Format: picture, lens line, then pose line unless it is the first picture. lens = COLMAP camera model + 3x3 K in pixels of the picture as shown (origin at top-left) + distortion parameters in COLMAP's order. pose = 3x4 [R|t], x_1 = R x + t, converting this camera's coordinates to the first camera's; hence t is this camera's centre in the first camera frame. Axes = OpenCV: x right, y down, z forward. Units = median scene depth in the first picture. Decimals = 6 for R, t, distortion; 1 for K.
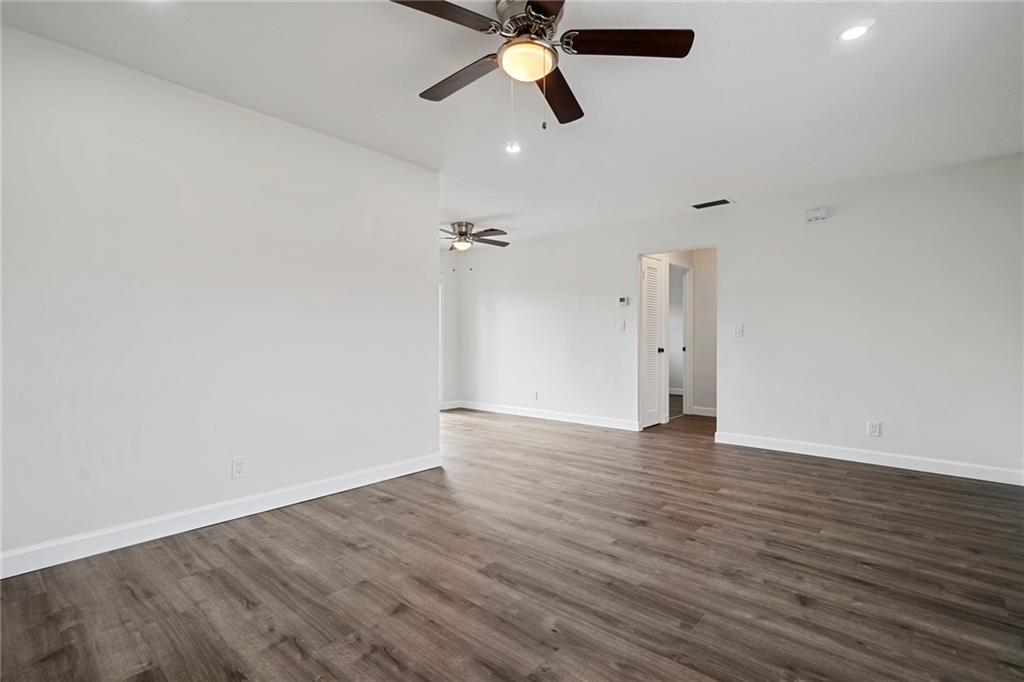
lens RADIAL K [[484.2, 0, 501.0], [0, 484.2, 342.8], [0, 0, 1]] dist [-0.001823, 0.000282]
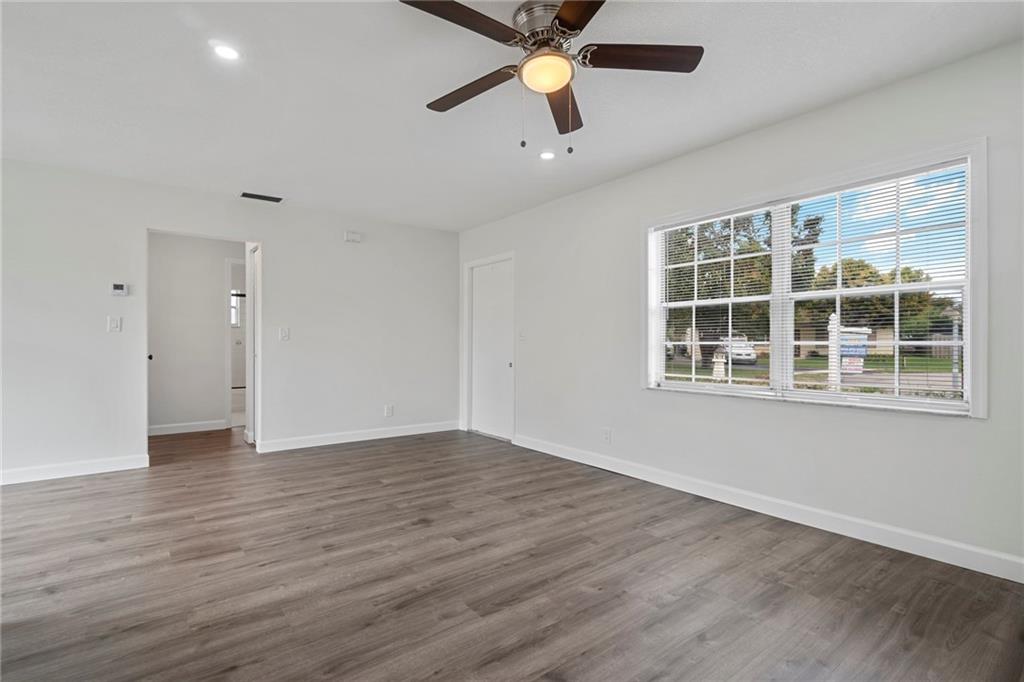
lens RADIAL K [[484.2, 0, 516.4], [0, 484.2, 341.9], [0, 0, 1]] dist [-0.001823, 0.000282]
pose [[0.172369, 0.001104, 0.985032, -0.659249], [0.006052, 0.999979, -0.002180, -0.006485], [-0.985014, 0.006337, 0.172359, 0.597051]]
